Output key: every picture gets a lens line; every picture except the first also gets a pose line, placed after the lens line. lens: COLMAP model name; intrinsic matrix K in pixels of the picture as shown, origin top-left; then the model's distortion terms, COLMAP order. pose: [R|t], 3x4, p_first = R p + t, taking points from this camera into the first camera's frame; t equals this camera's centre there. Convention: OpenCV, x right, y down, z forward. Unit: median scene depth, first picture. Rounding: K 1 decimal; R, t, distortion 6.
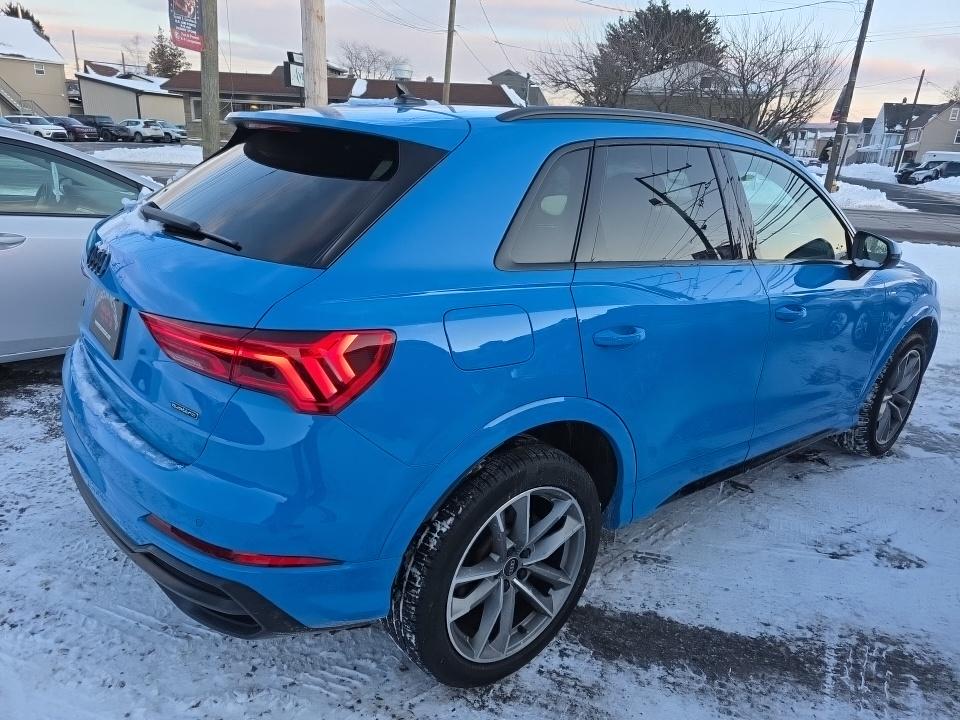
lens RADIAL K [[651.1, 0, 473.6], [0, 651.1, 379.2], [0, 0, 1]] dist [0.034350, -0.032881]
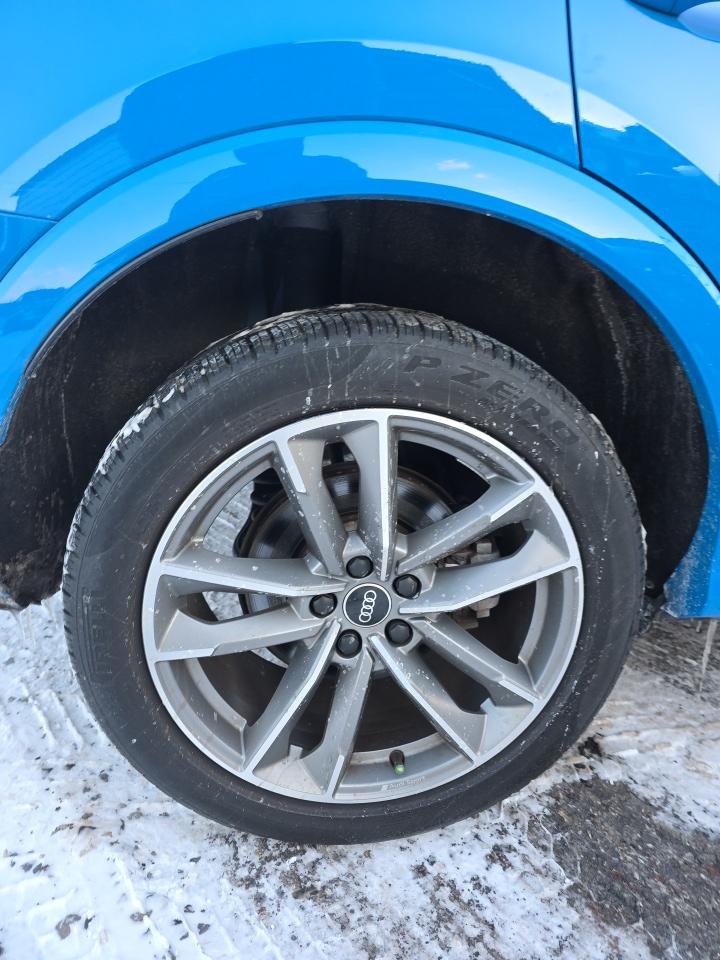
lens RADIAL K [[651.1, 0, 365.2], [0, 651.1, 485.0], [0, 0, 1]] dist [0.034350, -0.032881]
pose [[0.850082, 0.162786, -0.500861, 0.255858], [-0.172993, 0.984570, 0.026386, 0.189782], [0.497428, 0.064215, 0.865125, 0.594457]]
